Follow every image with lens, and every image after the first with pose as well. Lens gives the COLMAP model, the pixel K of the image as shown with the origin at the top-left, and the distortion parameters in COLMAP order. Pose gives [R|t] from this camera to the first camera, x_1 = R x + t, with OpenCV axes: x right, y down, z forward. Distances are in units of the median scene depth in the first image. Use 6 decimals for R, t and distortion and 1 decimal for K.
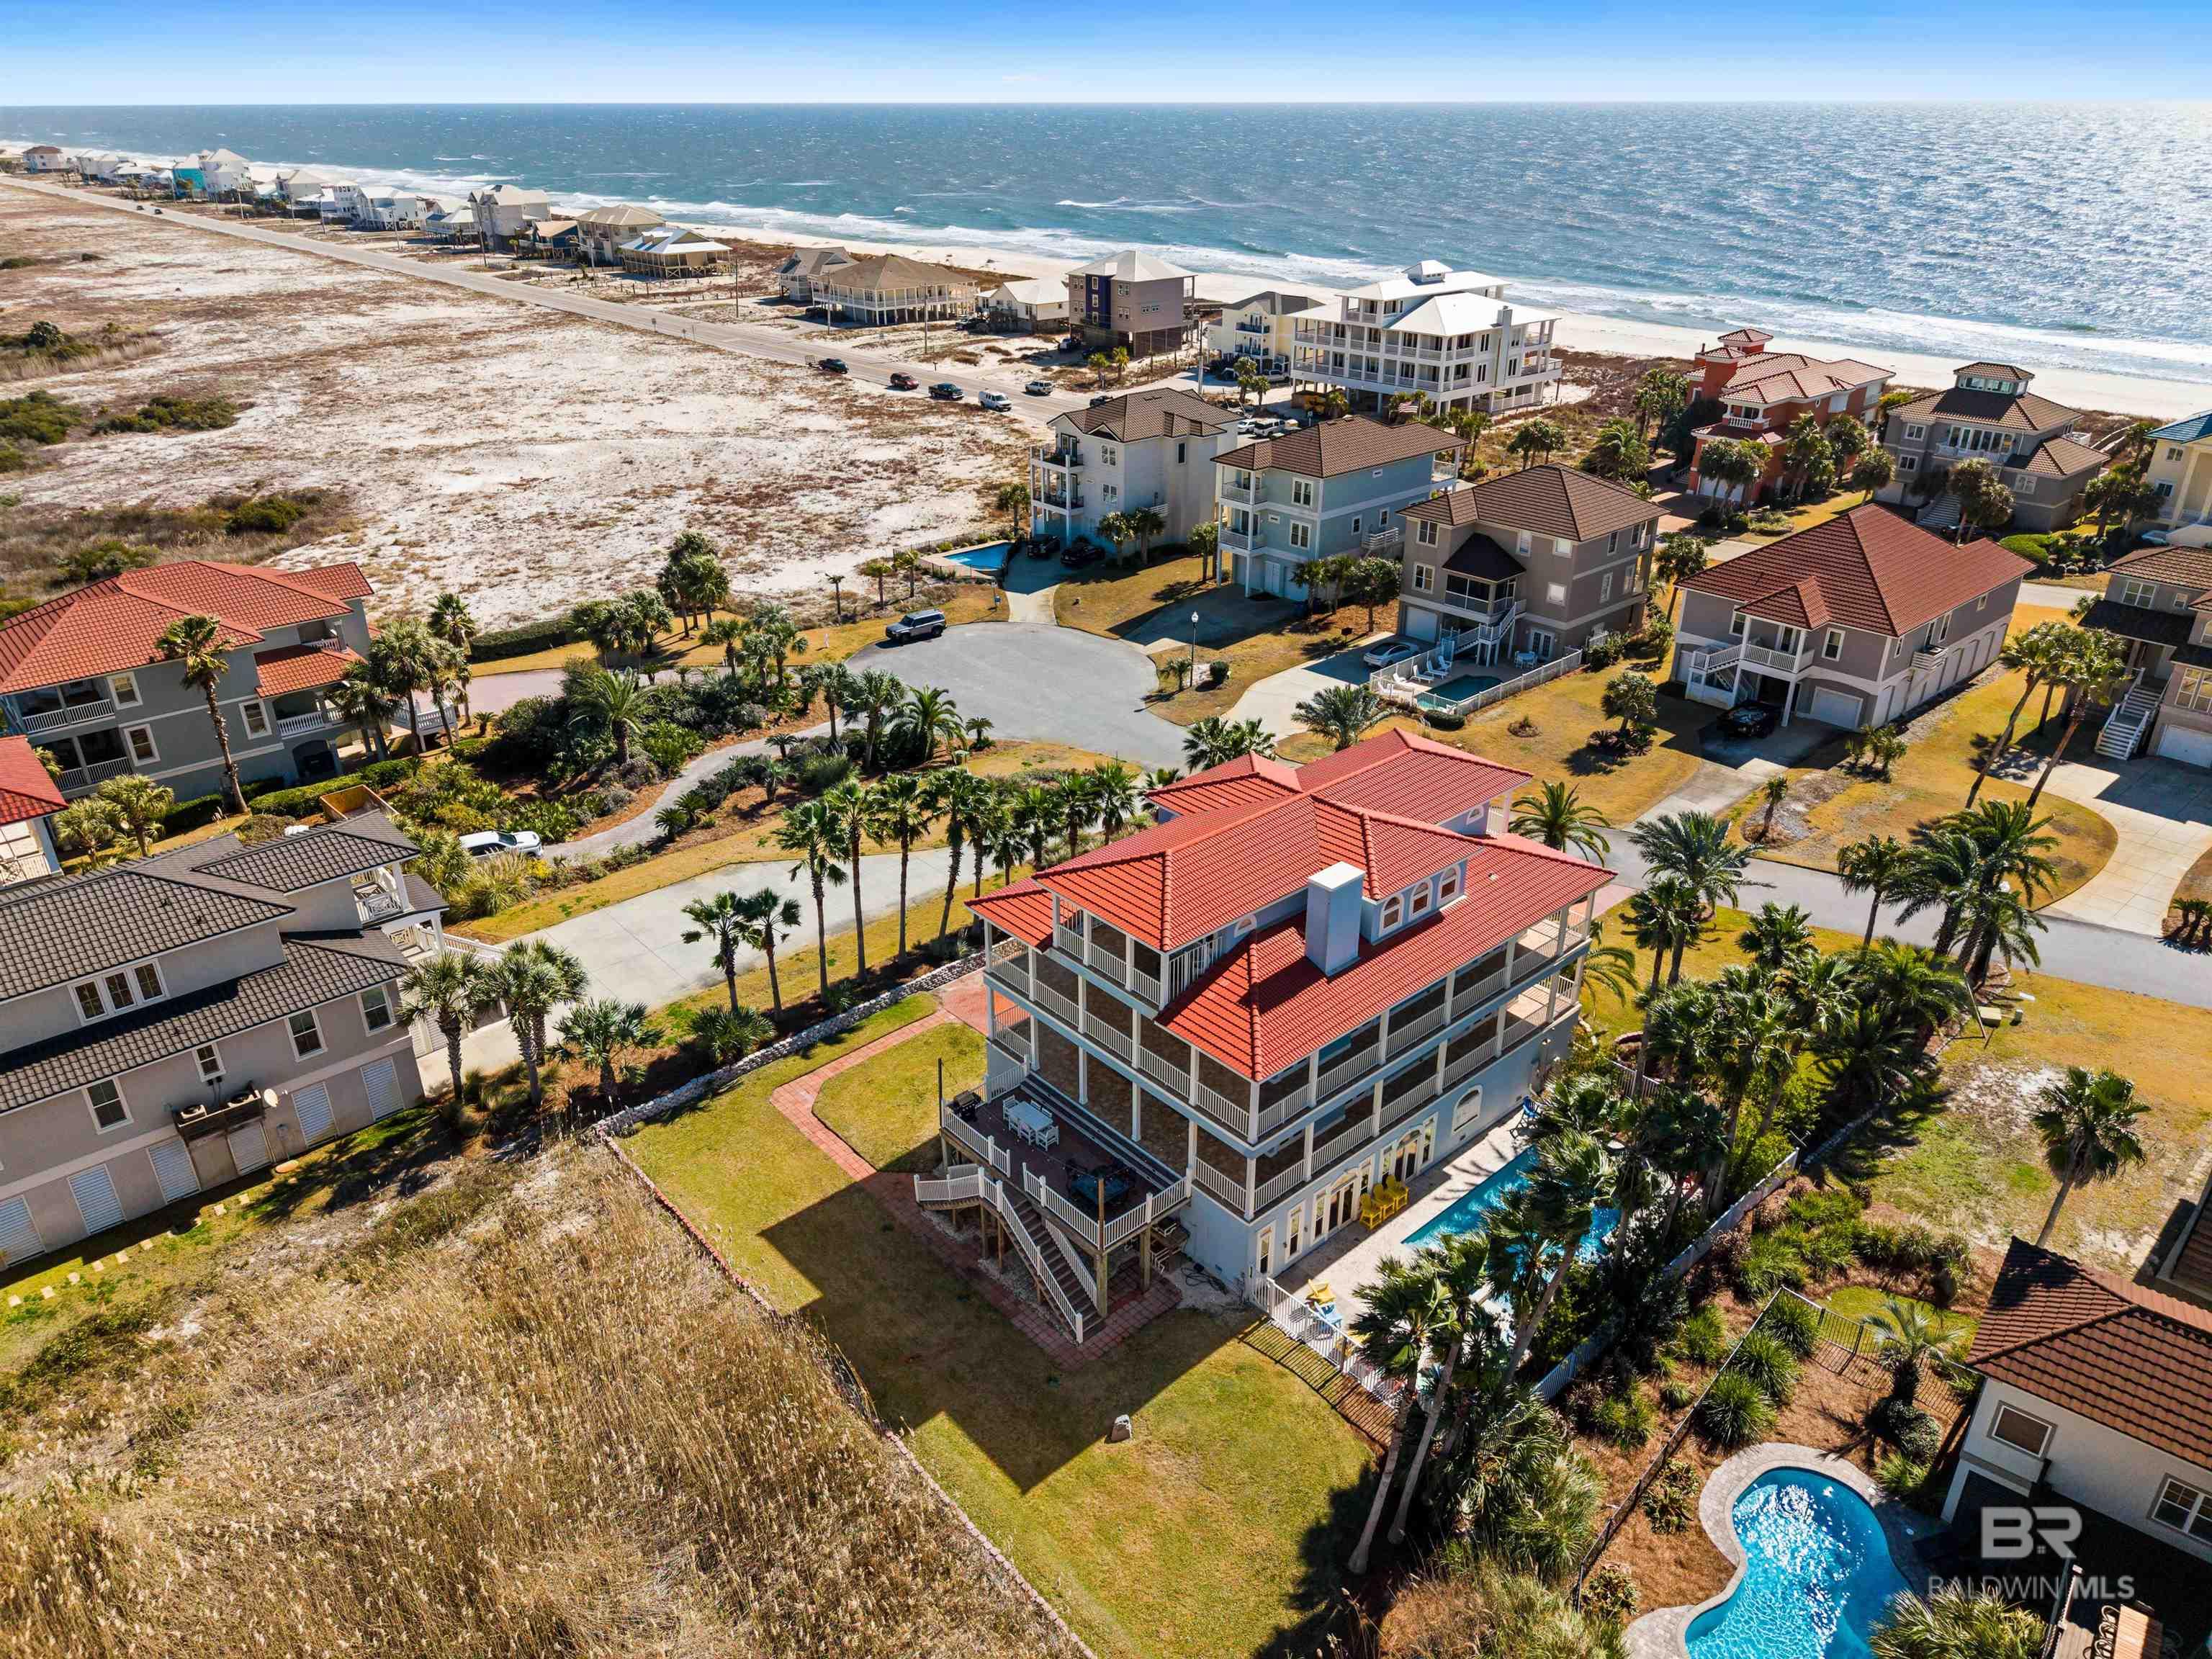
lens RADIAL K [[1488.4, 0, 1103.4], [0, 1488.4, 794.2], [0, 0, 1]] dist [0.019946, -0.022062]
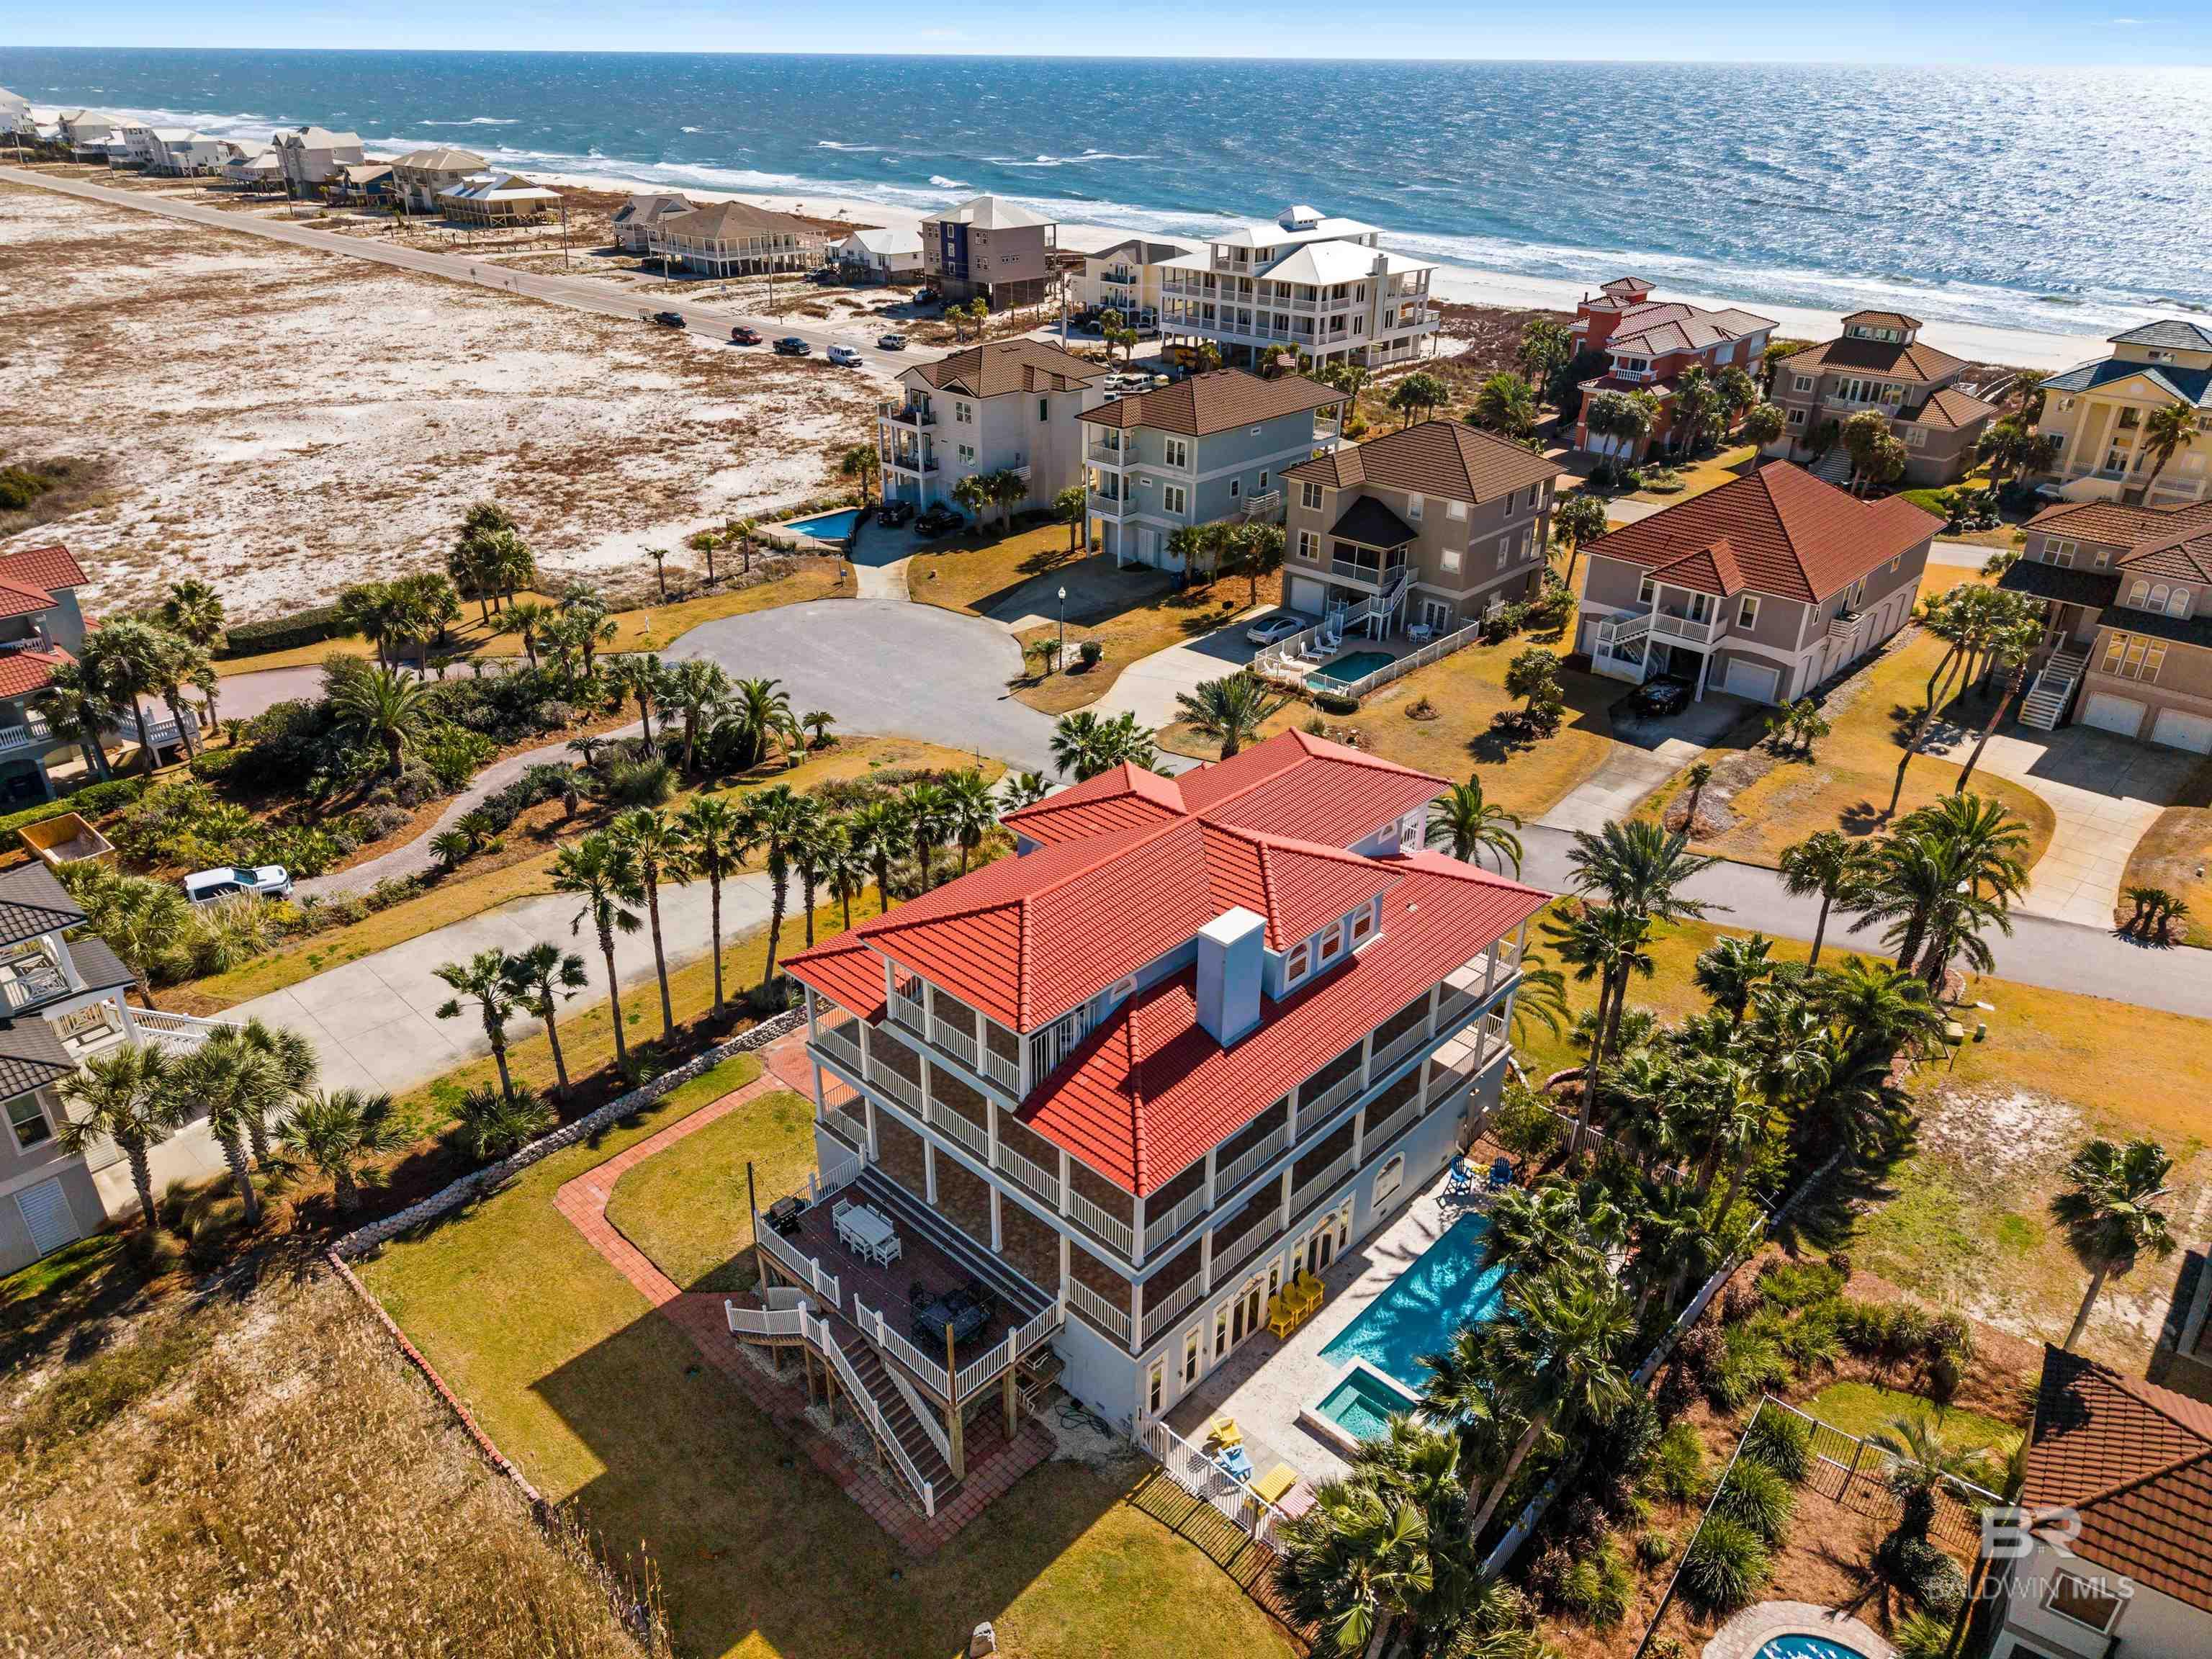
lens RADIAL K [[1488.4, 0, 1103.4], [0, 1488.4, 794.2], [0, 0, 1]] dist [0.019946, -0.022062]
pose [[0.996385, -0.027500, 0.080384, 0.012584], [0.025481, 0.999336, 0.026036, -0.022227], [-0.081047, -0.023894, 0.996424, 0.108238]]
